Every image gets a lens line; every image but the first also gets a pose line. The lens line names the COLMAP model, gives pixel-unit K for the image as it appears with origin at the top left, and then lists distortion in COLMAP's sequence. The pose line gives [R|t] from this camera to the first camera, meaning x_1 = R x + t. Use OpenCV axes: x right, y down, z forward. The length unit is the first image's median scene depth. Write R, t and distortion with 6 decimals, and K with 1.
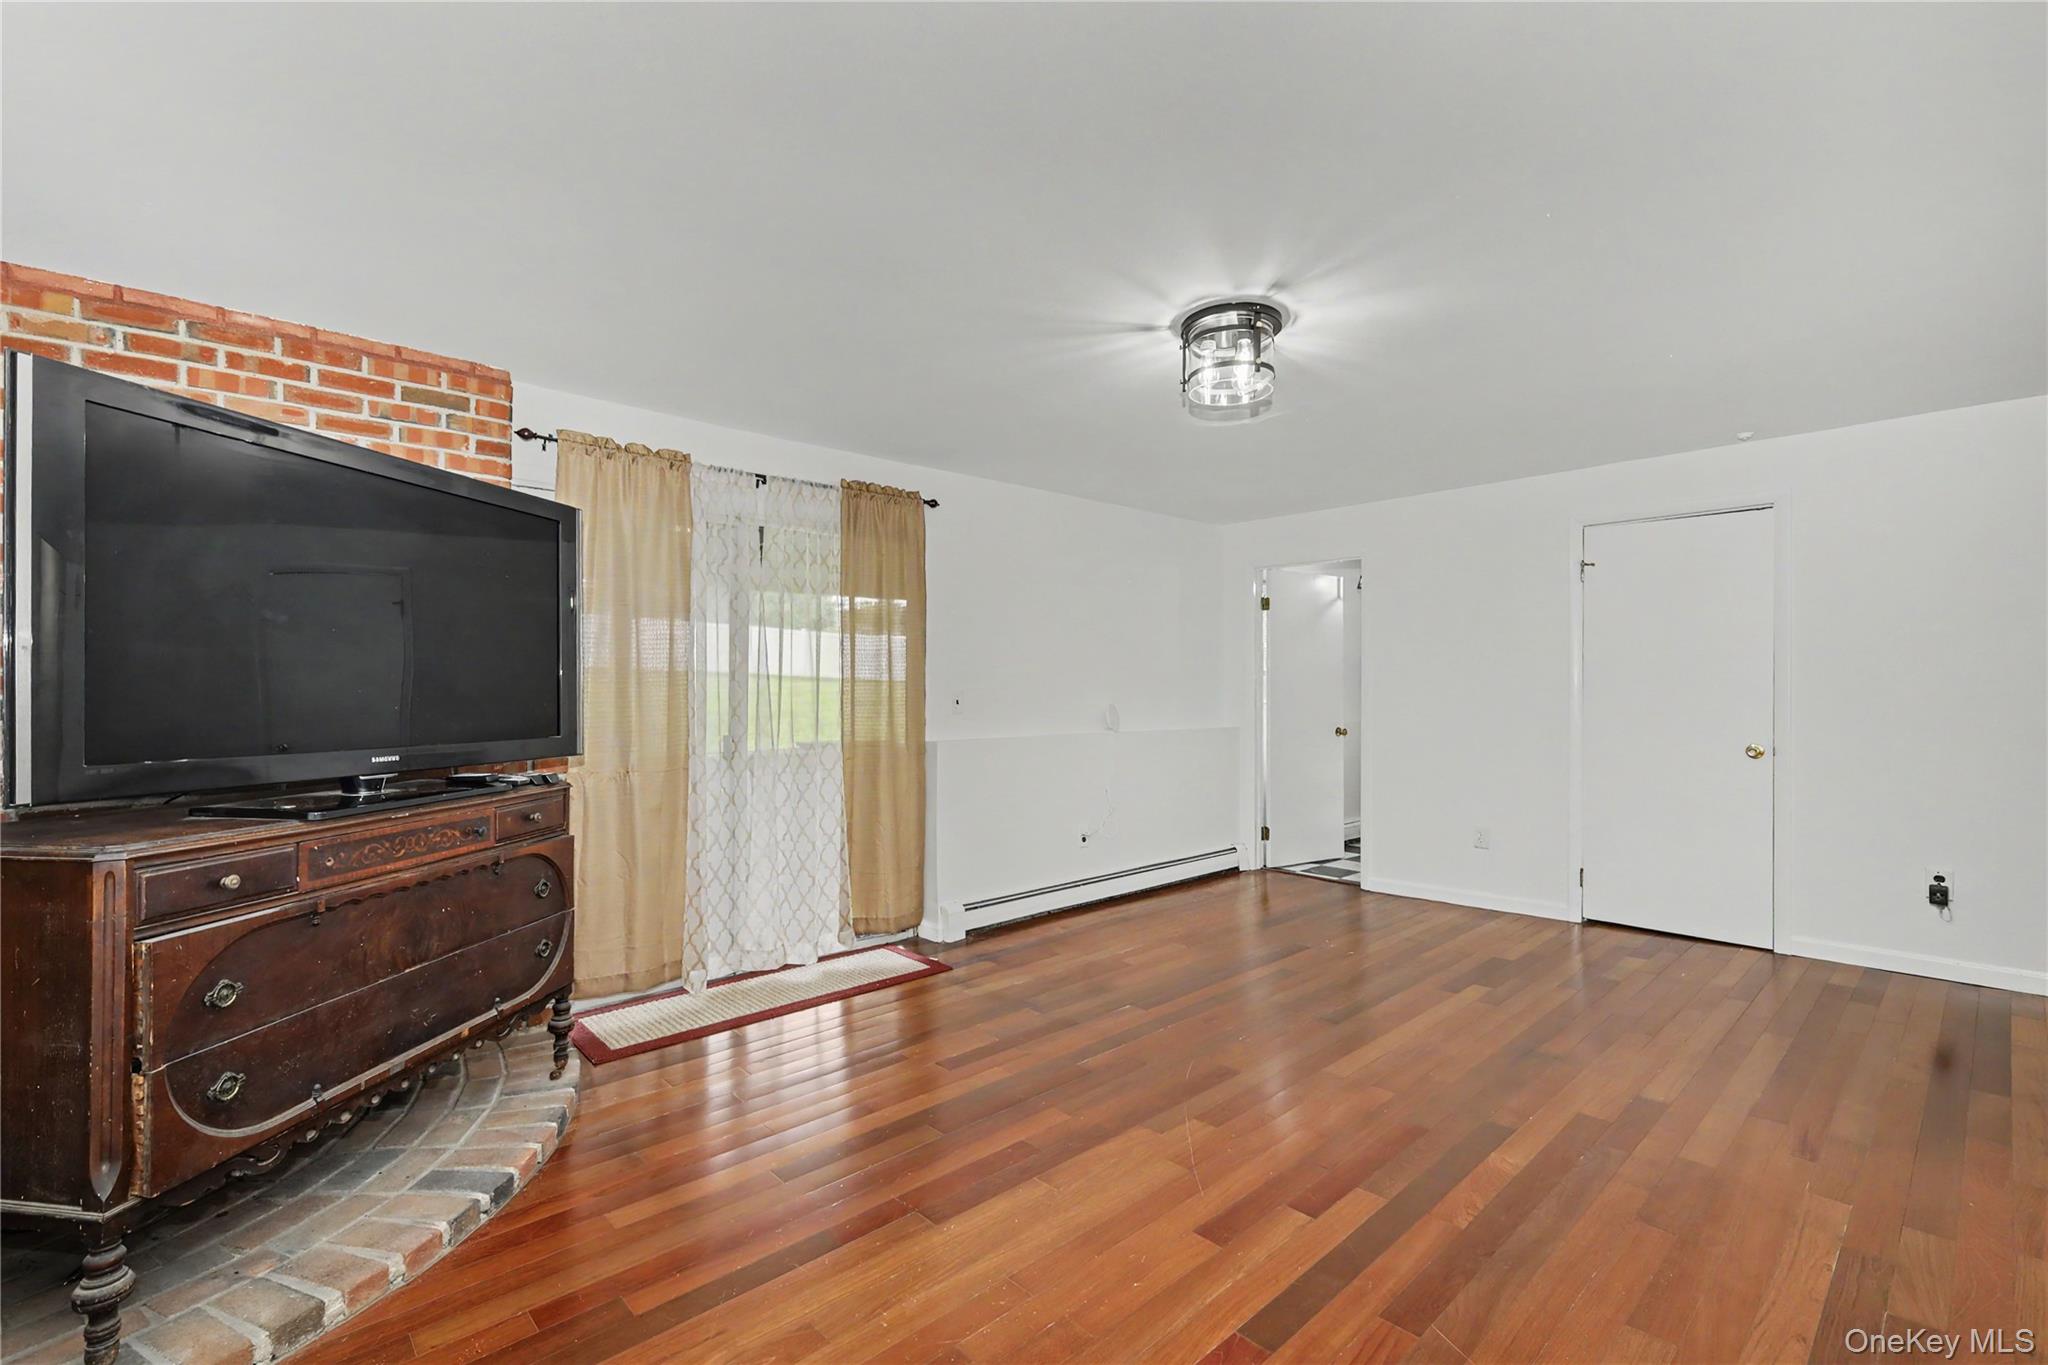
lens RADIAL K [[907.4, 0, 1020.1], [0, 907.4, 687.6], [0, 0, 1]] dist [0.002200, 0.000003]
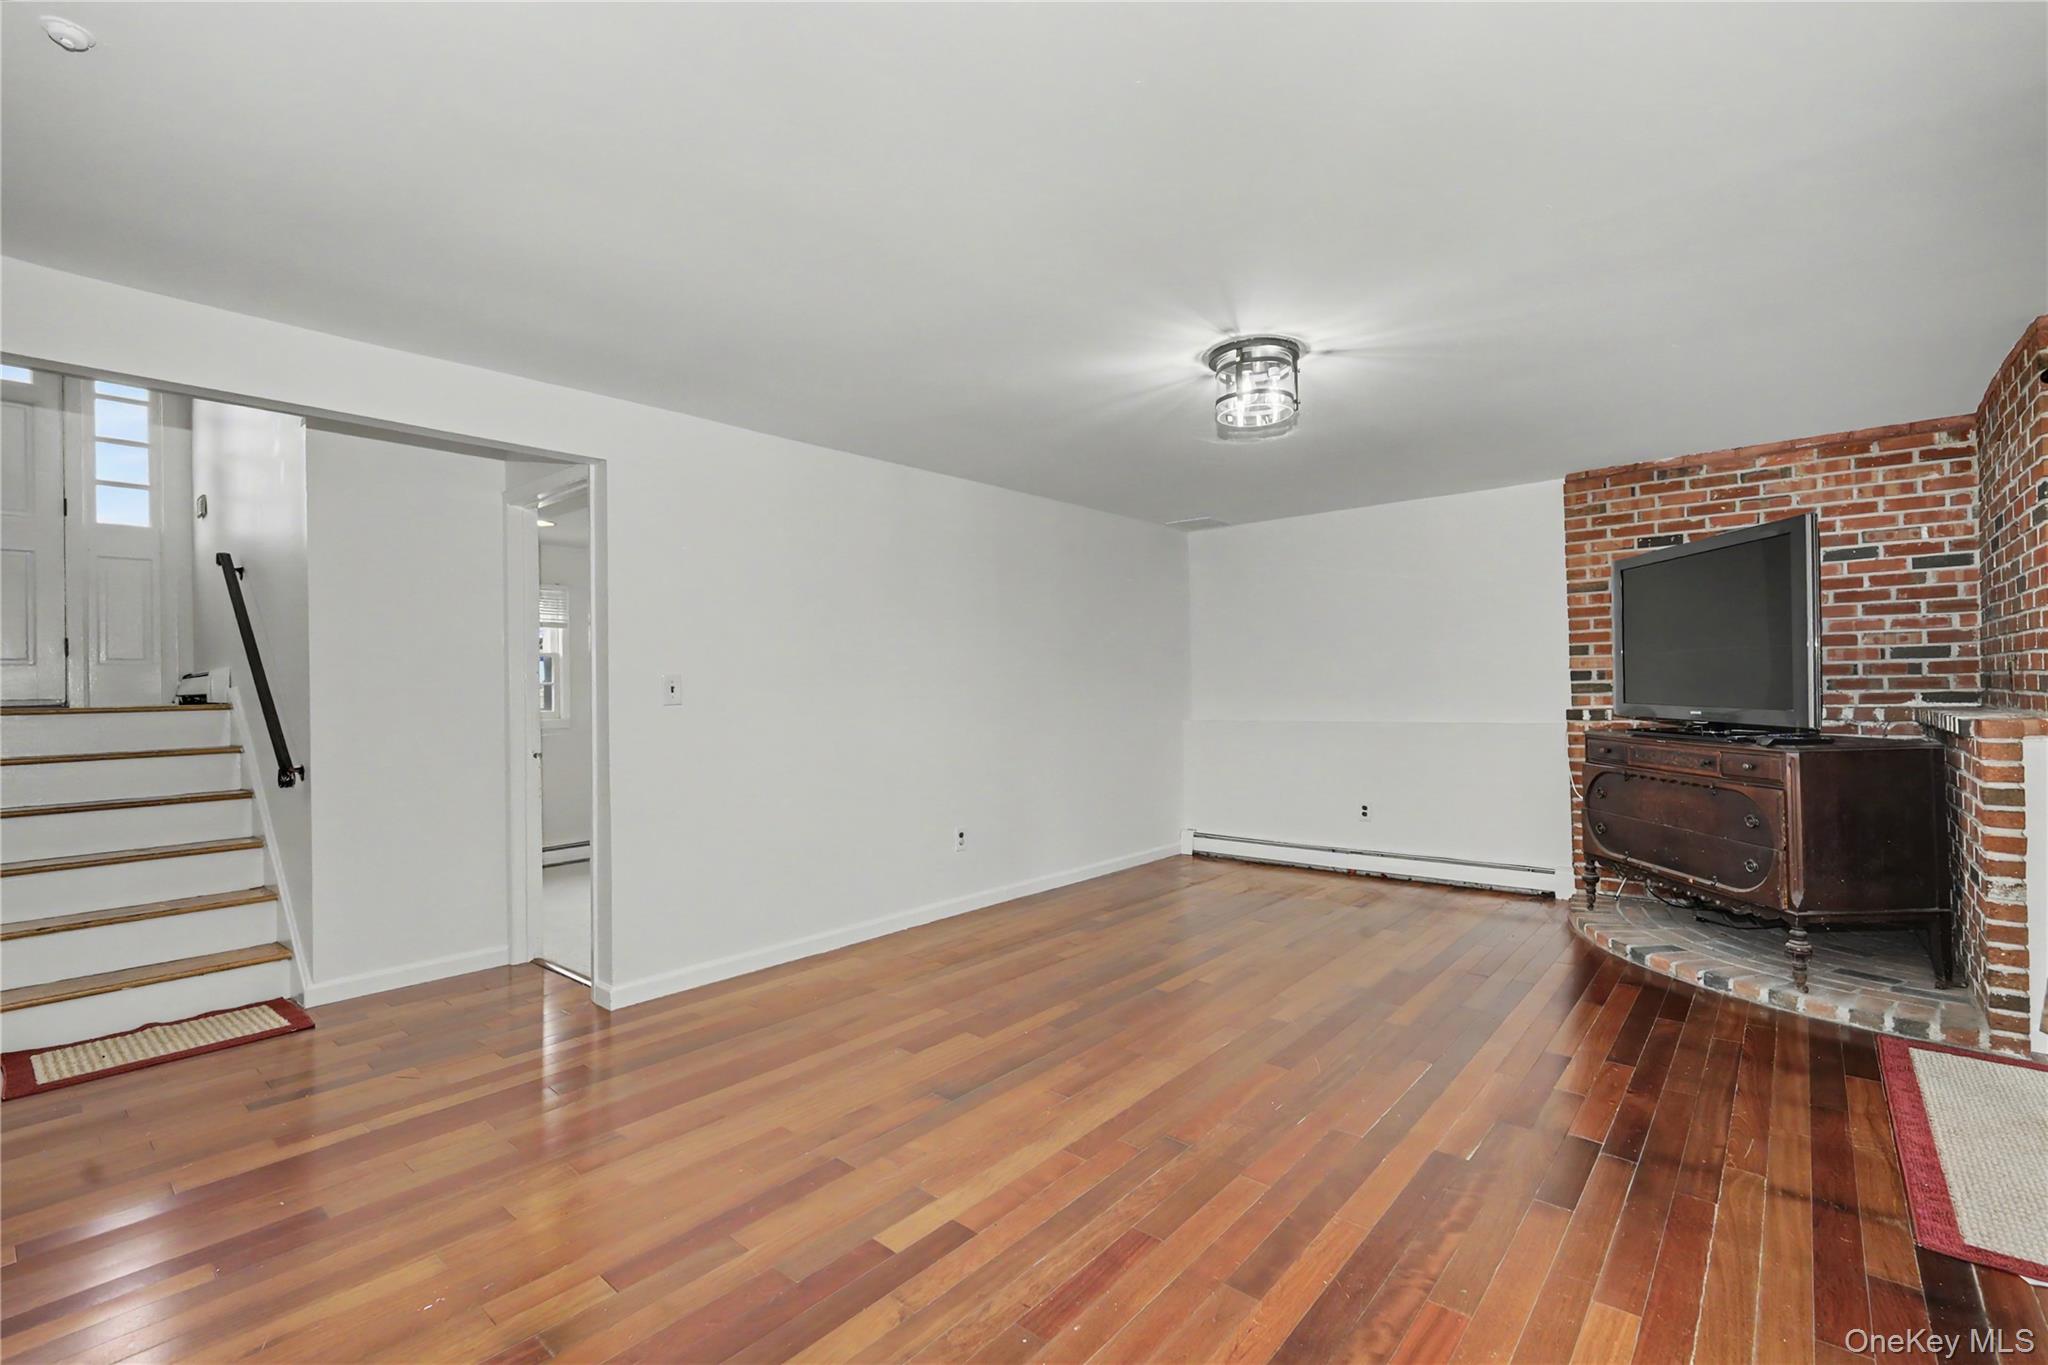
lens RADIAL K [[907.4, 0, 1020.1], [0, 907.4, 687.6], [0, 0, 1]] dist [0.002200, 0.000003]
pose [[-0.992759, 0.019812, -0.118477, 0.531130], [0.020029, 0.999799, -0.000638, 0.001879], [0.118441, -0.003006, -0.992957, 1.676131]]
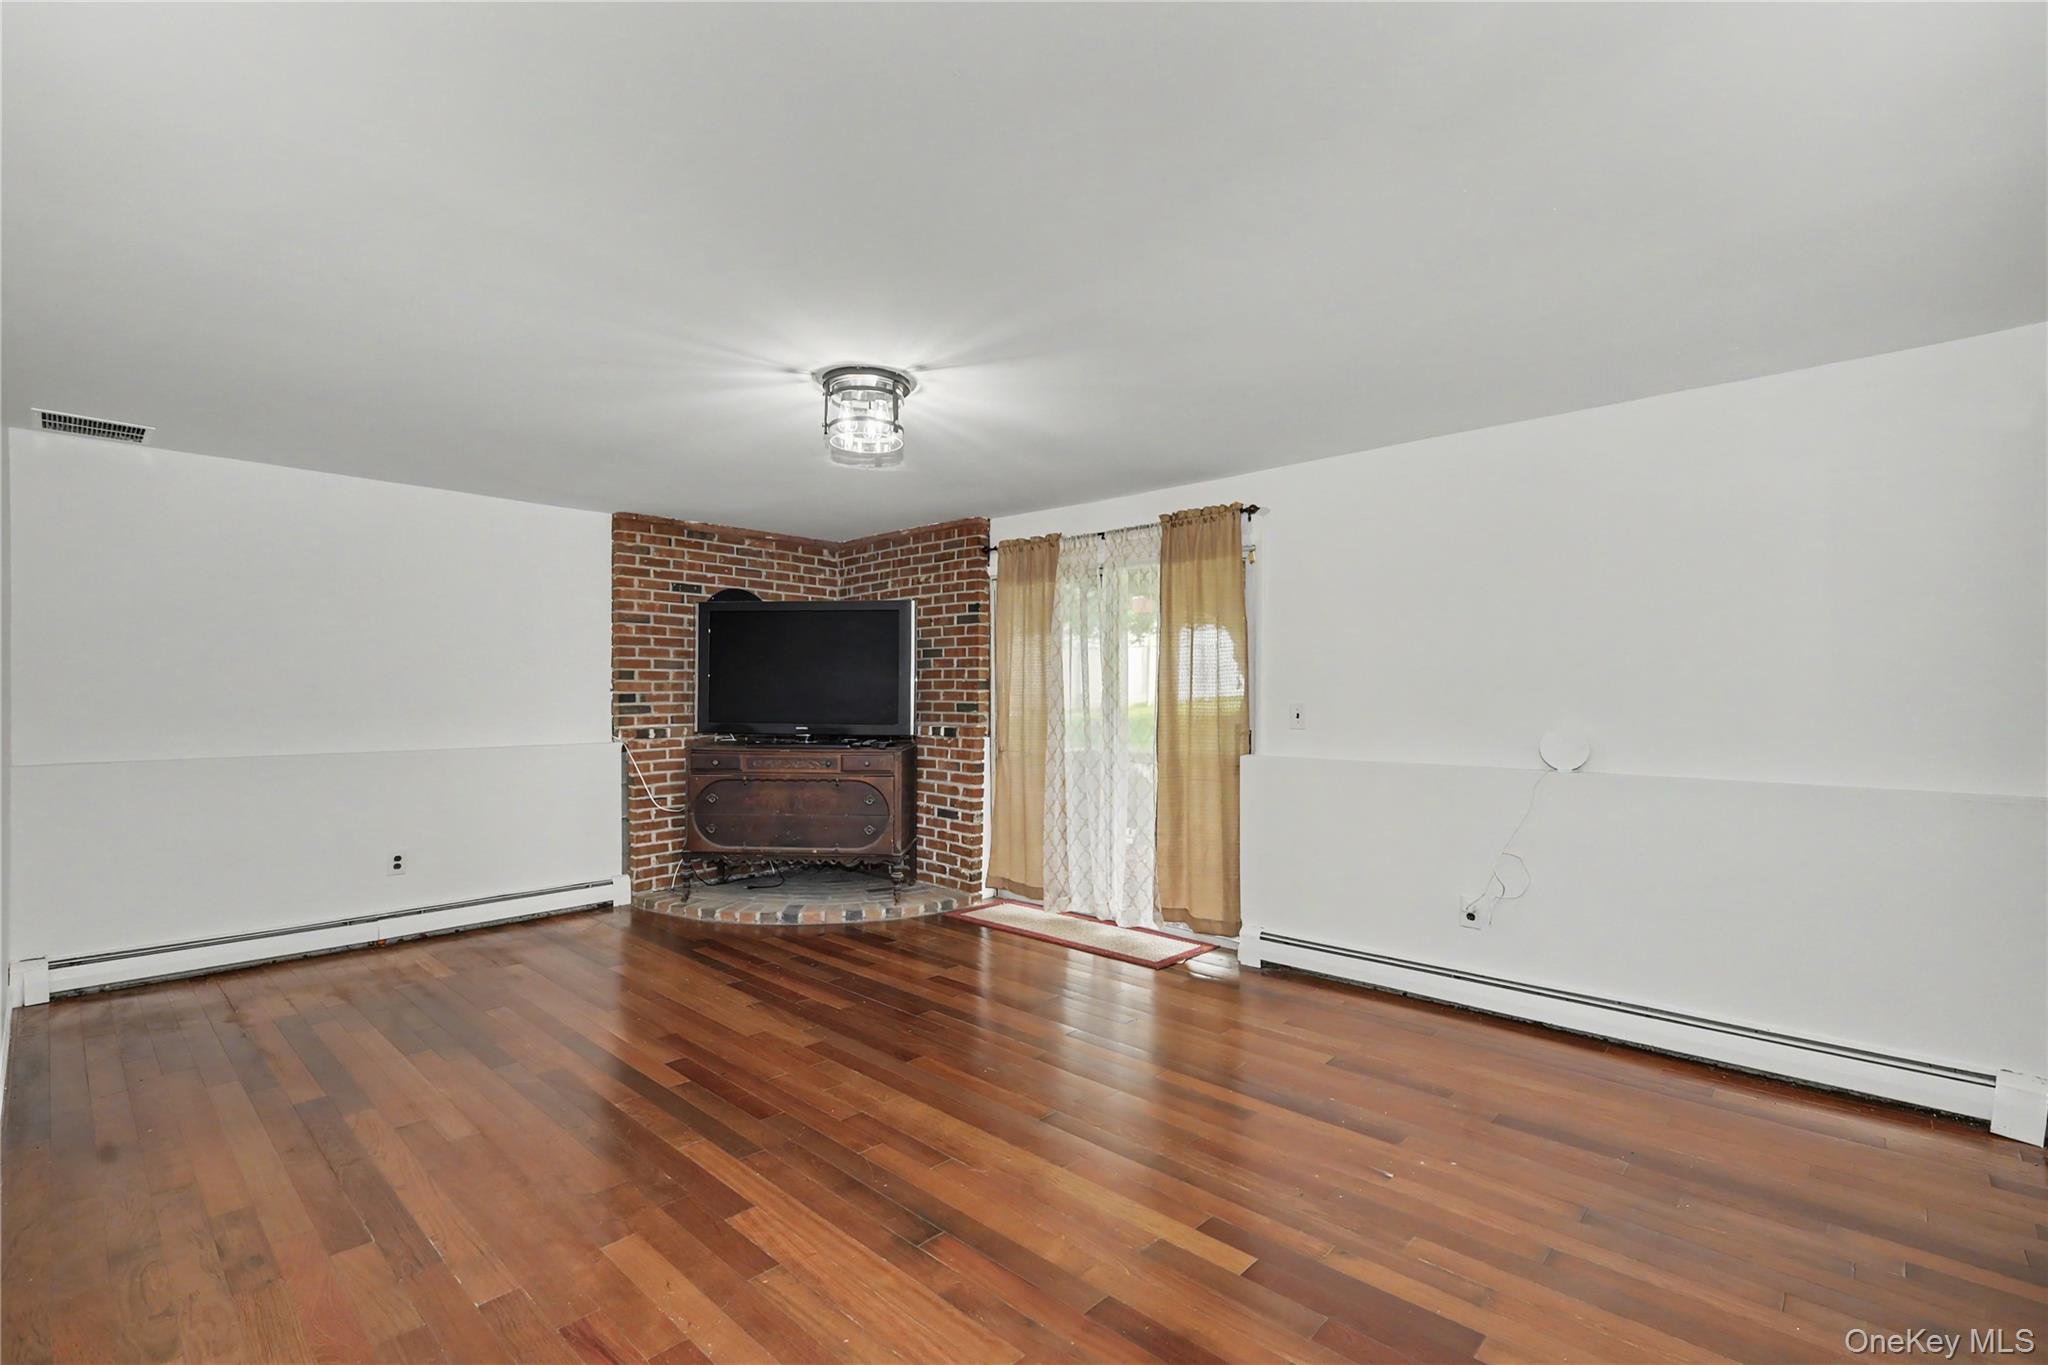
lens RADIAL K [[909.0, 0, 1022.2], [0, 909.0, 701.6], [0, 0, 1]] dist [-0.000474, -0.000048]
pose [[0.074965, 0.010505, -0.997131, 1.120627], [-0.000170, 0.999945, 0.010522, -0.011394], [0.997186, -0.000620, 0.074962, 0.898841]]
